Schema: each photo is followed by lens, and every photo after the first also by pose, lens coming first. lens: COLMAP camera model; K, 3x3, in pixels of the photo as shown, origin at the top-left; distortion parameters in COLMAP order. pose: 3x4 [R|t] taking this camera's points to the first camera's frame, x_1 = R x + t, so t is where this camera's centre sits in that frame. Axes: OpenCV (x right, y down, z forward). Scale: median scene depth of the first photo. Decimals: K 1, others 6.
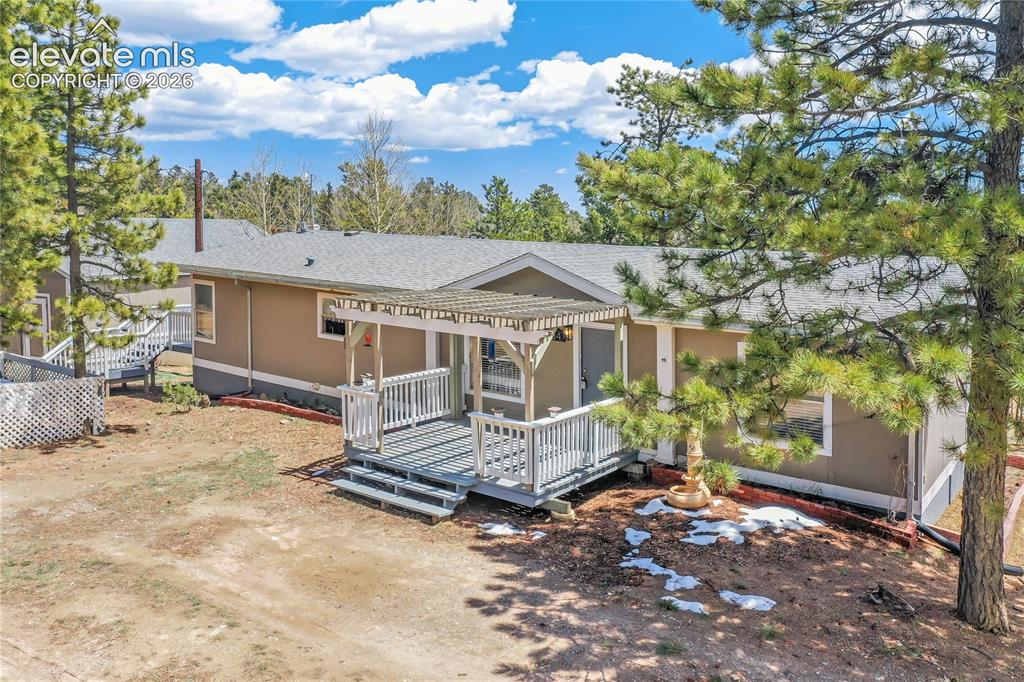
lens RADIAL K [[837.8, 0, 489.3], [0, 837.8, 343.7], [0, 0, 1]] dist [-0.006331, 0.005019]
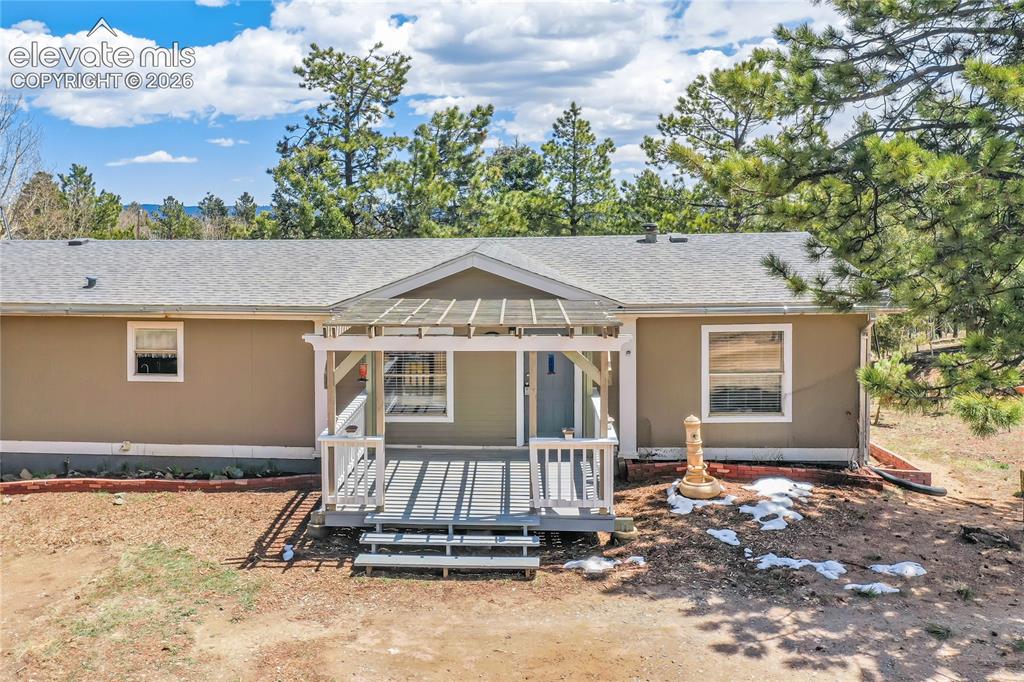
lens RADIAL K [[868.7, 0, 497.3], [0, 868.7, 312.7], [0, 0, 1]] dist [-0.010971, 0.007867]
pose [[0.845948, -0.097592, 0.524258, -0.578170], [0.111041, 0.993799, 0.005821, -0.064442], [-0.521576, 0.053290, 0.851539, 0.287041]]
